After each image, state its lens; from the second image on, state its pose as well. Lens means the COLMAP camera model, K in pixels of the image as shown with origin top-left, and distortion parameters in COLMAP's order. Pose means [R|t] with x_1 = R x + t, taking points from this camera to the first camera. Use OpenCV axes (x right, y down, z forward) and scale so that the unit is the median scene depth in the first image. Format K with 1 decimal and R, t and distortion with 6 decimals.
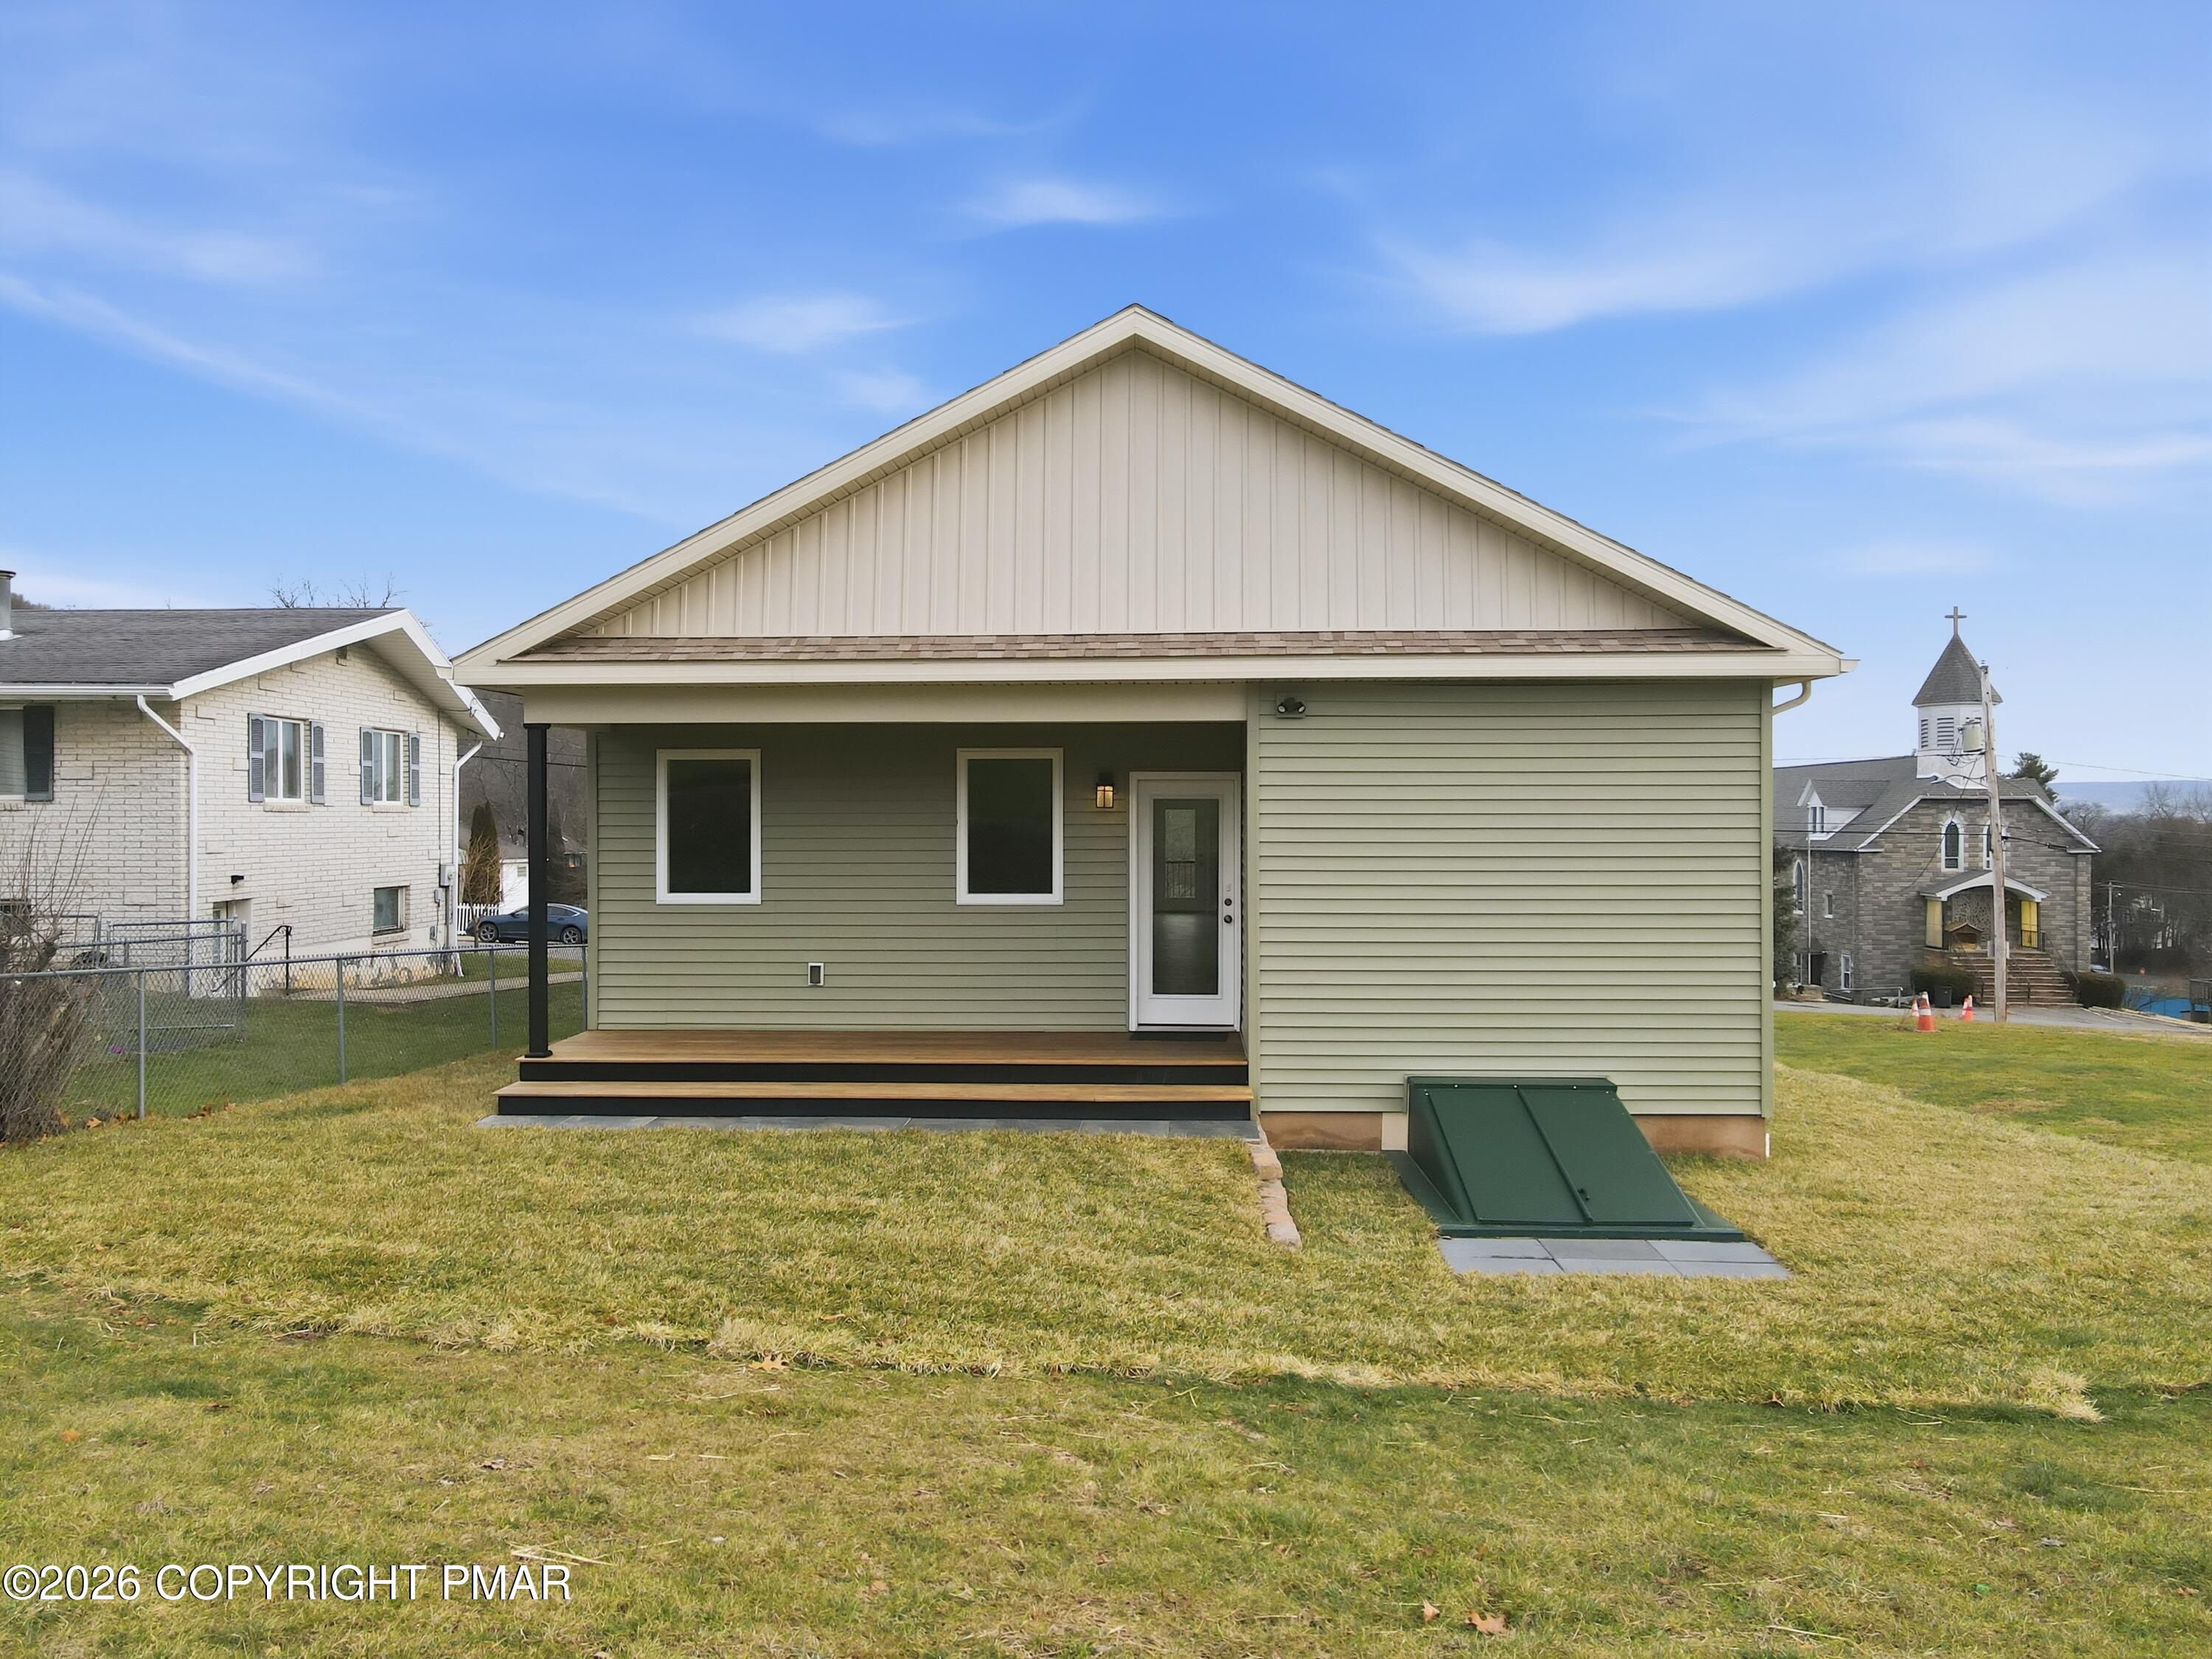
lens RADIAL K [[1624.3, 0, 1106.0], [0, 1624.3, 829.5], [0, 0, 1]] dist [0.002341, 0.026705]
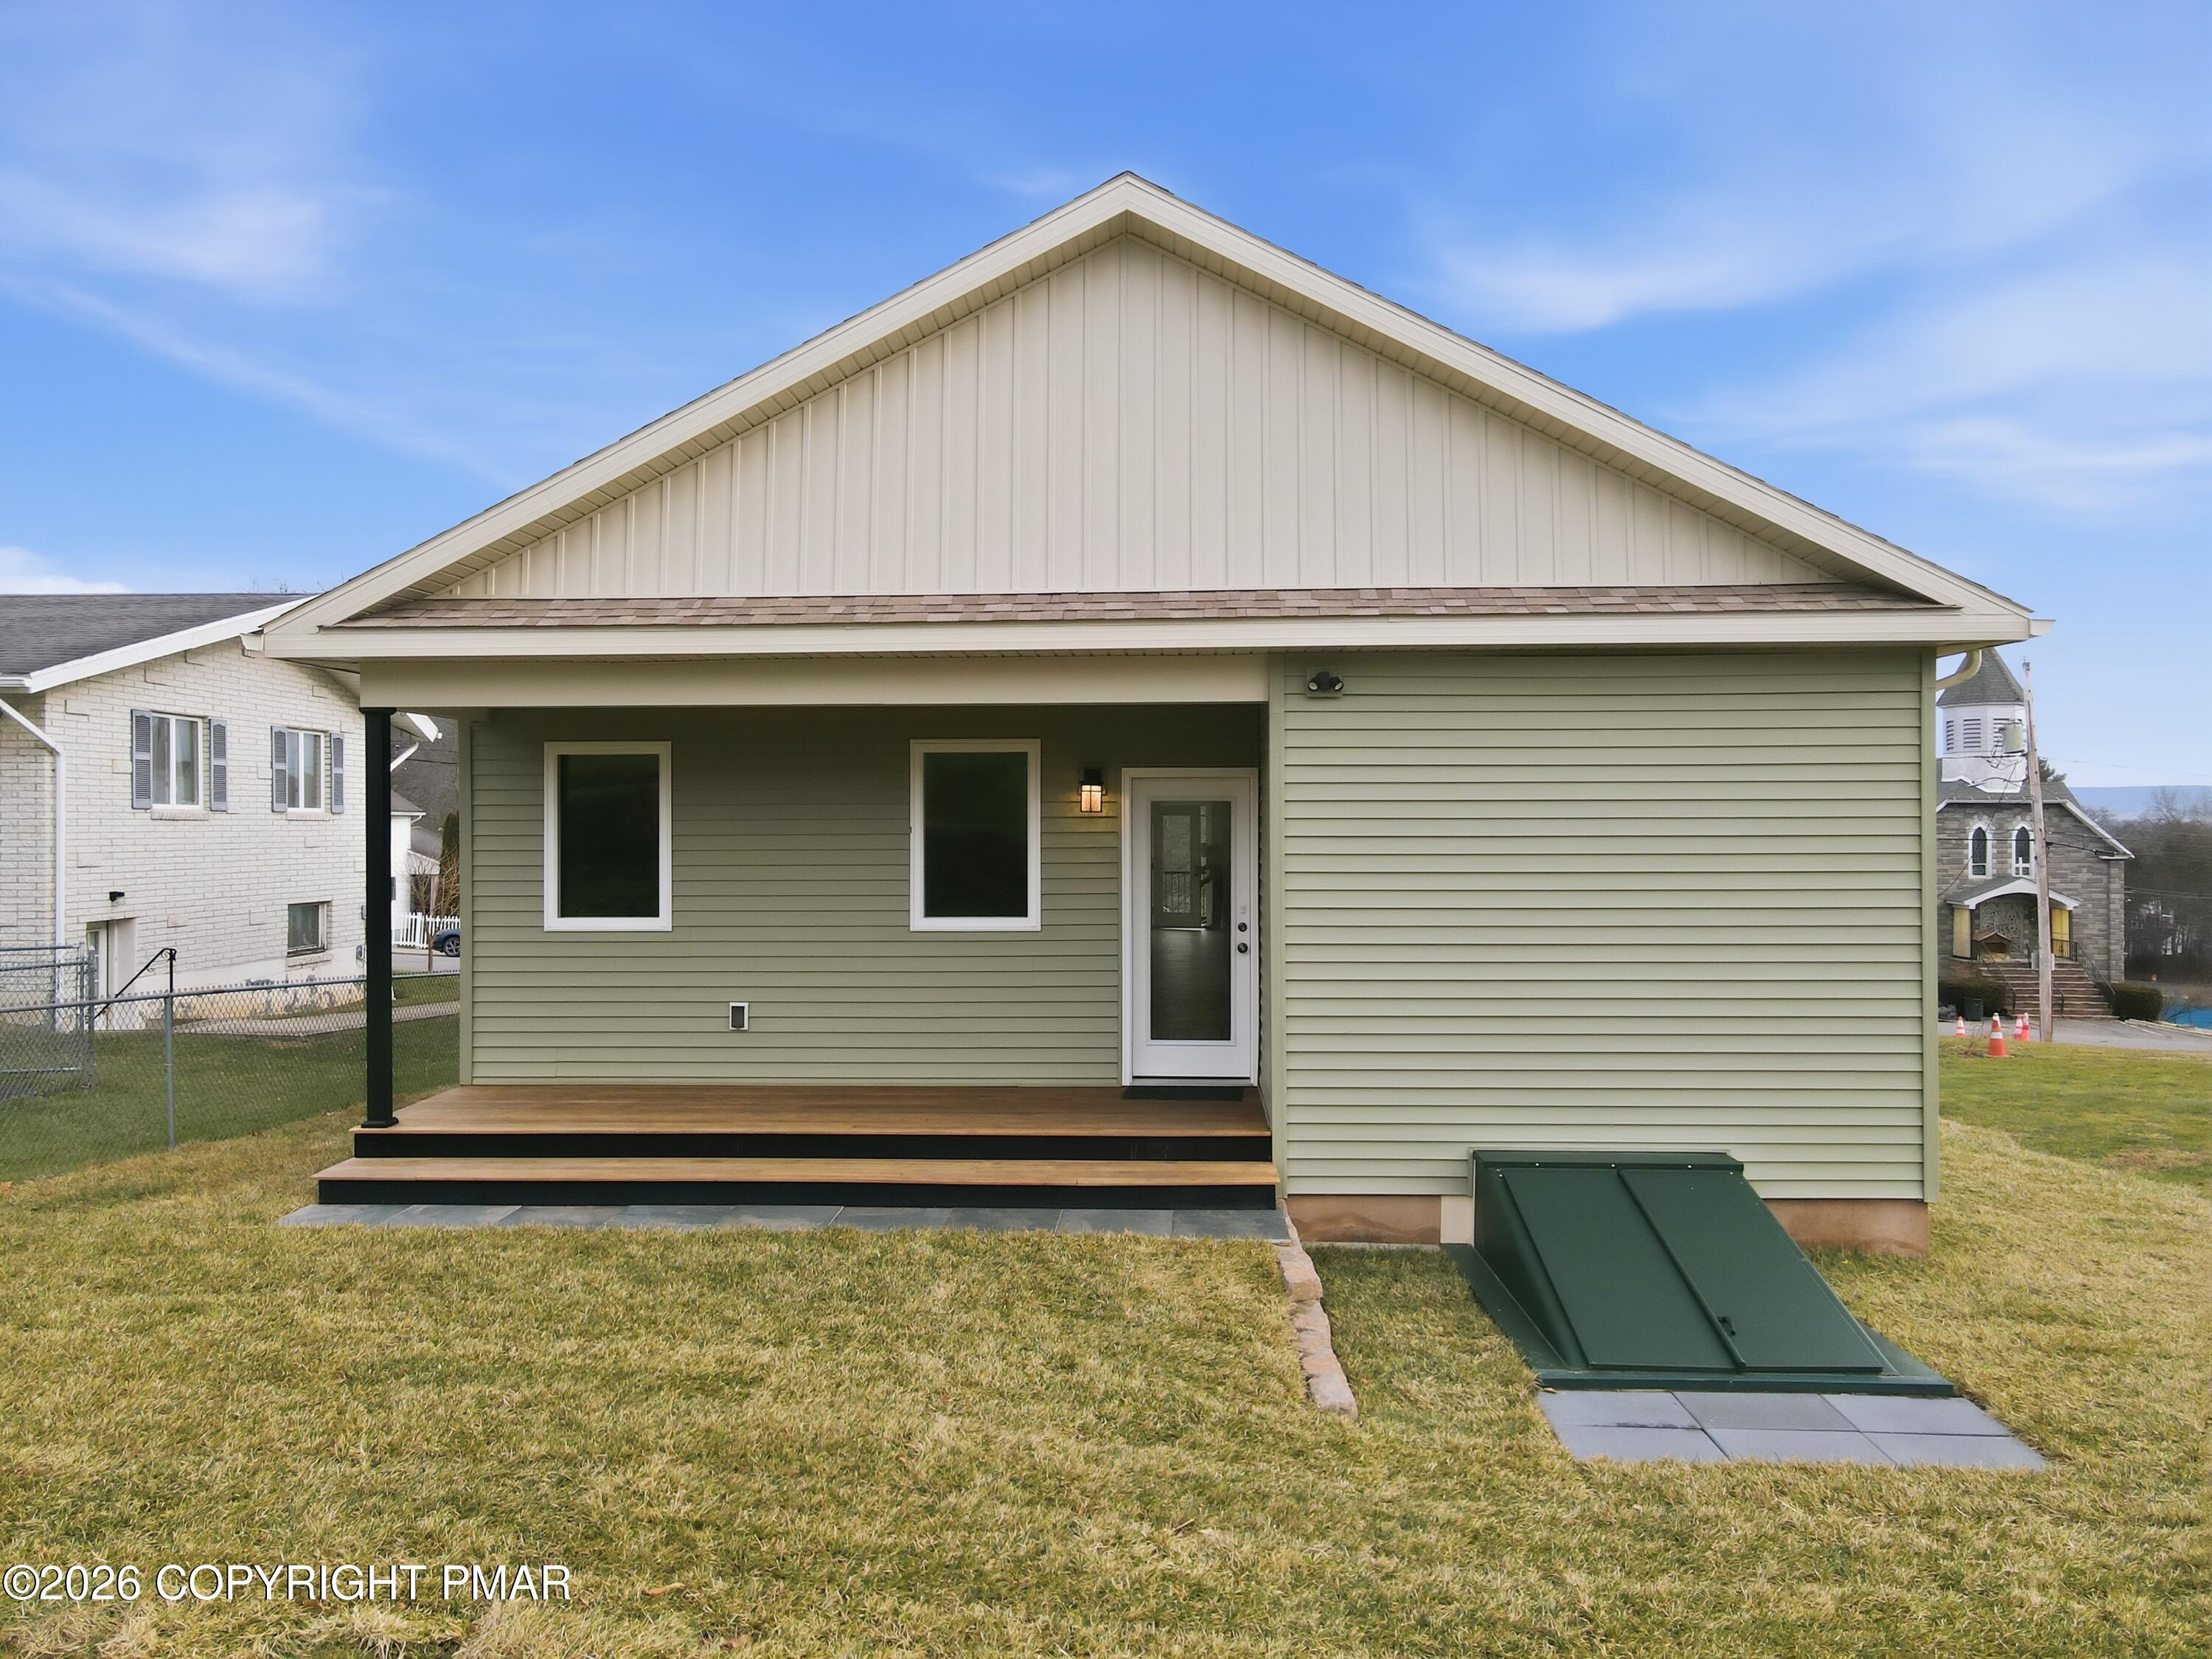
lens RADIAL K [[1624.3, 0, 1106.0], [0, 1624.3, 829.5], [0, 0, 1]] dist [0.002341, 0.026705]
pose [[0.999996, -0.002252, 0.001954, 0.005536], [0.002261, 0.999988, -0.004280, -0.001247], [-0.001945, 0.004285, 0.999989, 0.207521]]
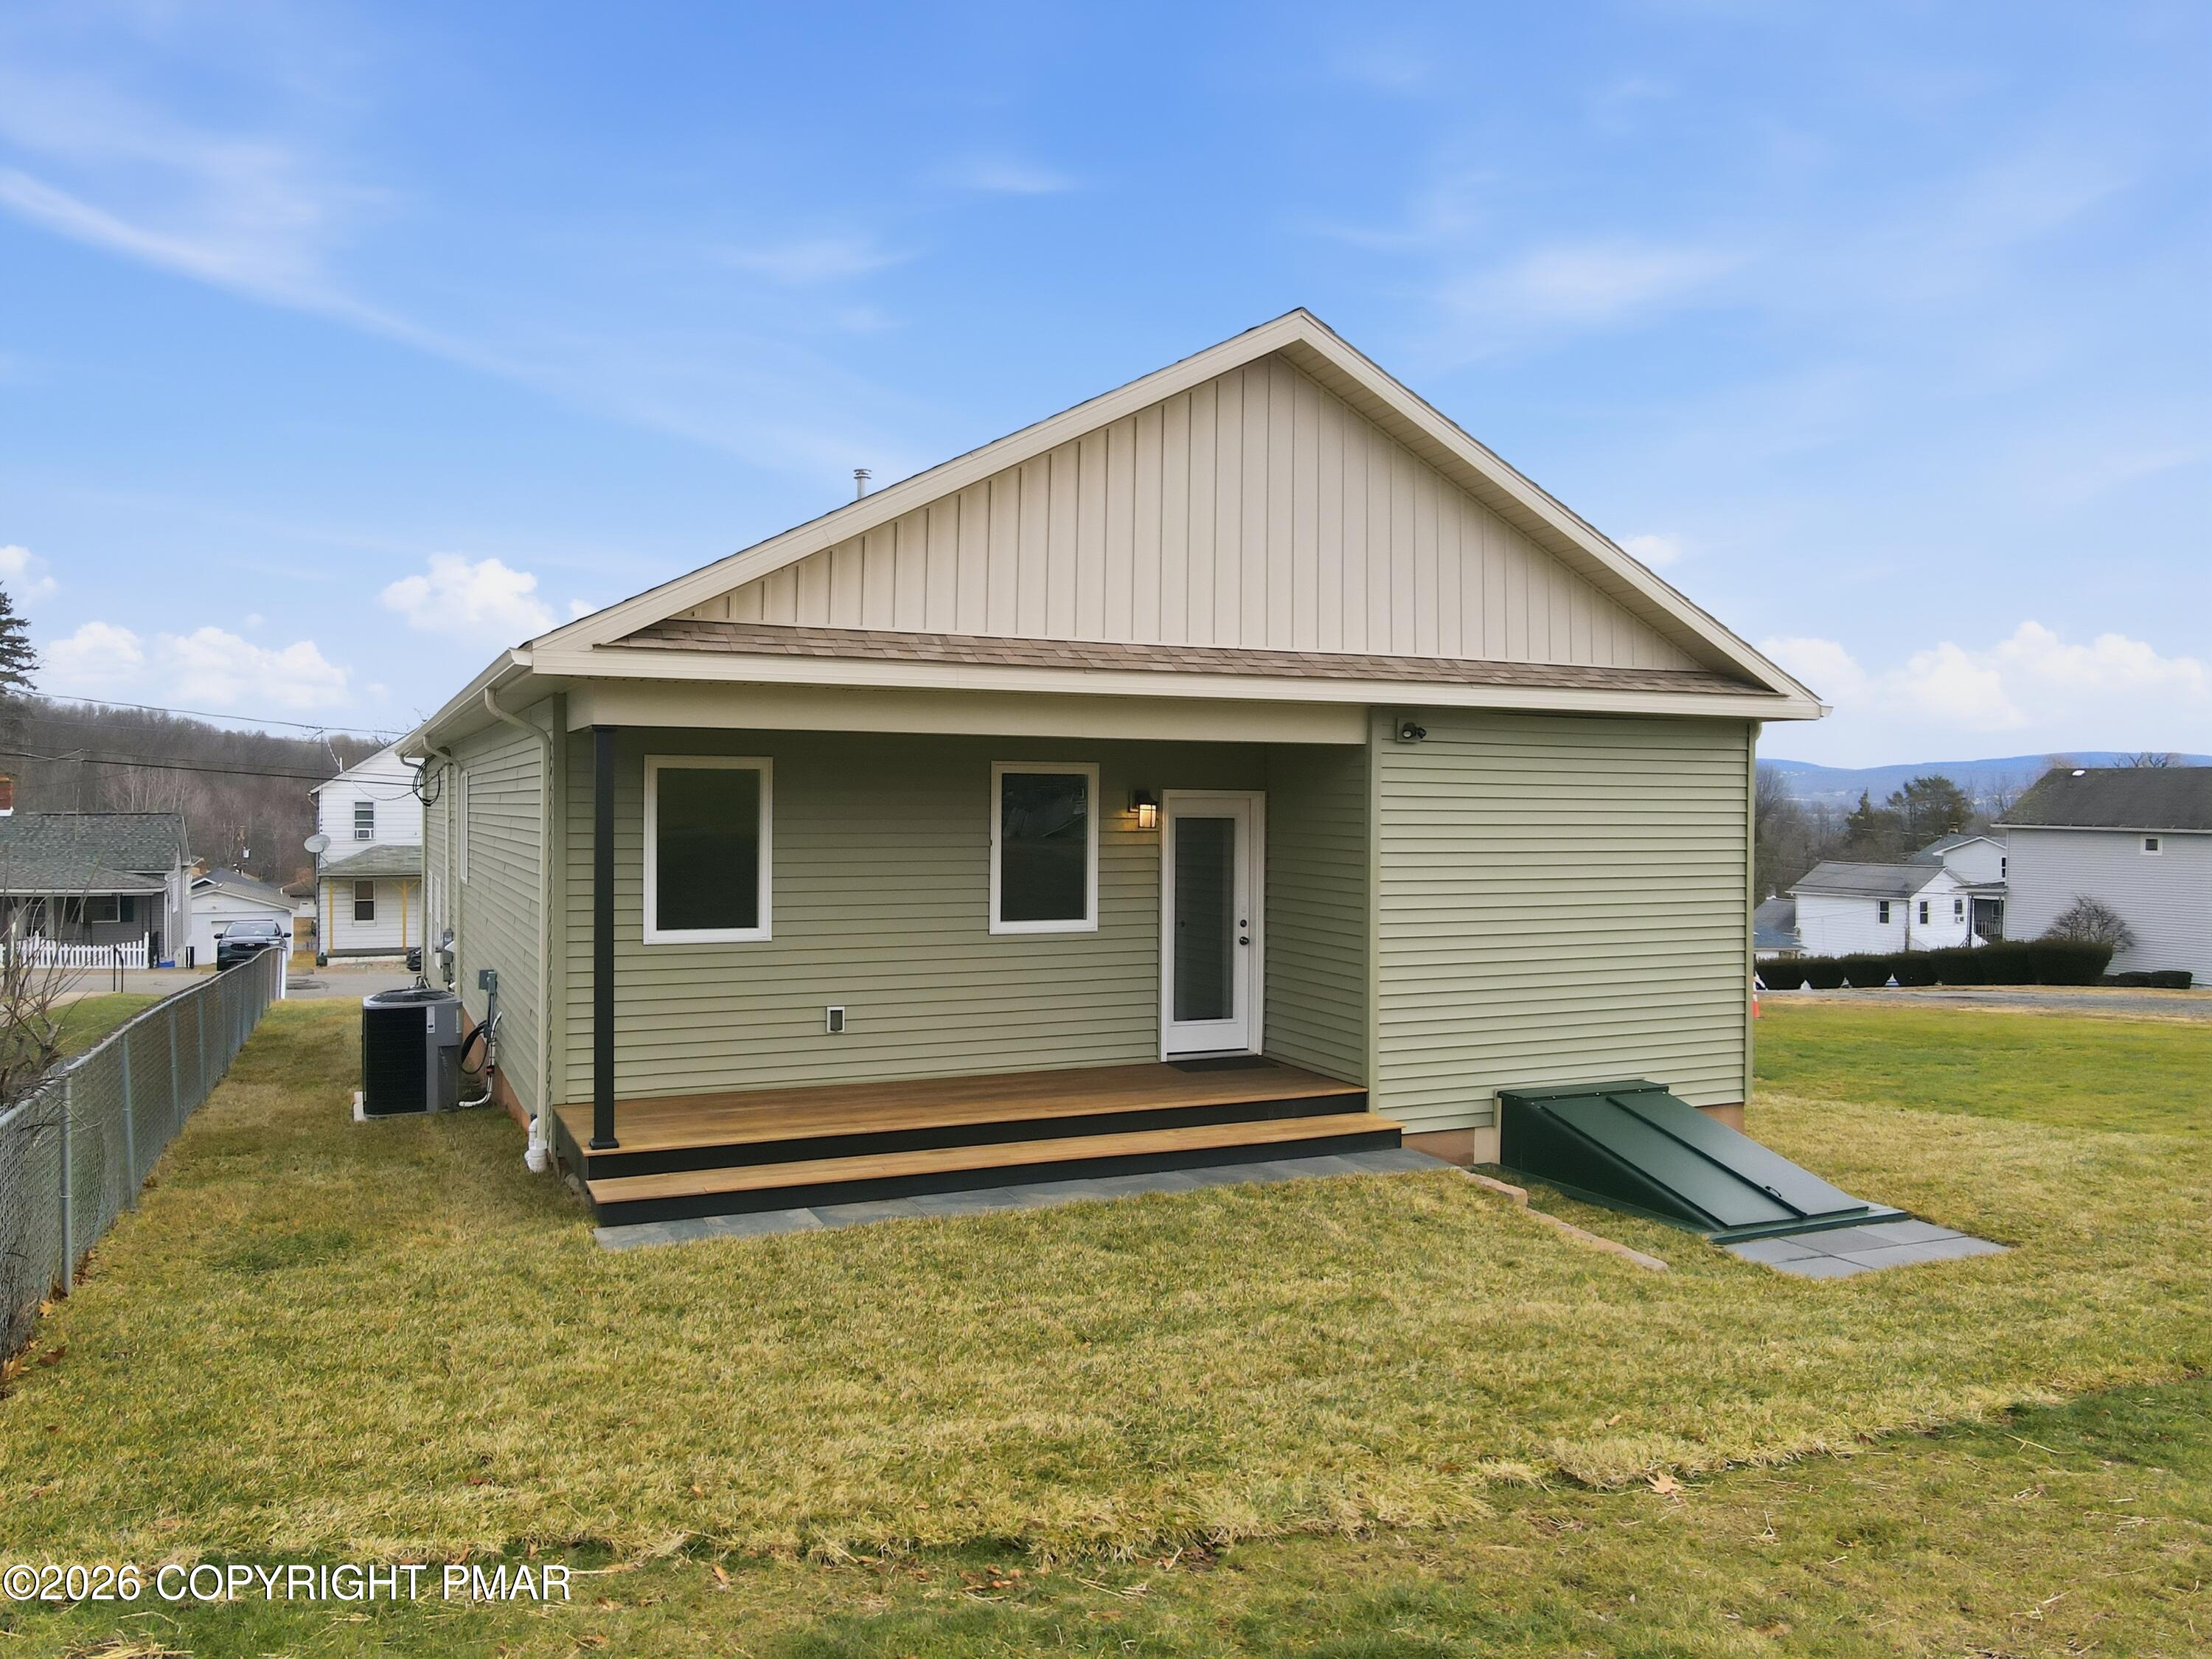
lens RADIAL K [[1624.3, 0, 1106.0], [0, 1624.3, 829.5], [0, 0, 1]] dist [0.002341, 0.026705]
pose [[0.887743, -0.000555, 0.460339, -0.510971], [-0.005052, 0.999927, 0.010948, -0.025194], [-0.460311, -0.012044, 0.887676, 0.194241]]
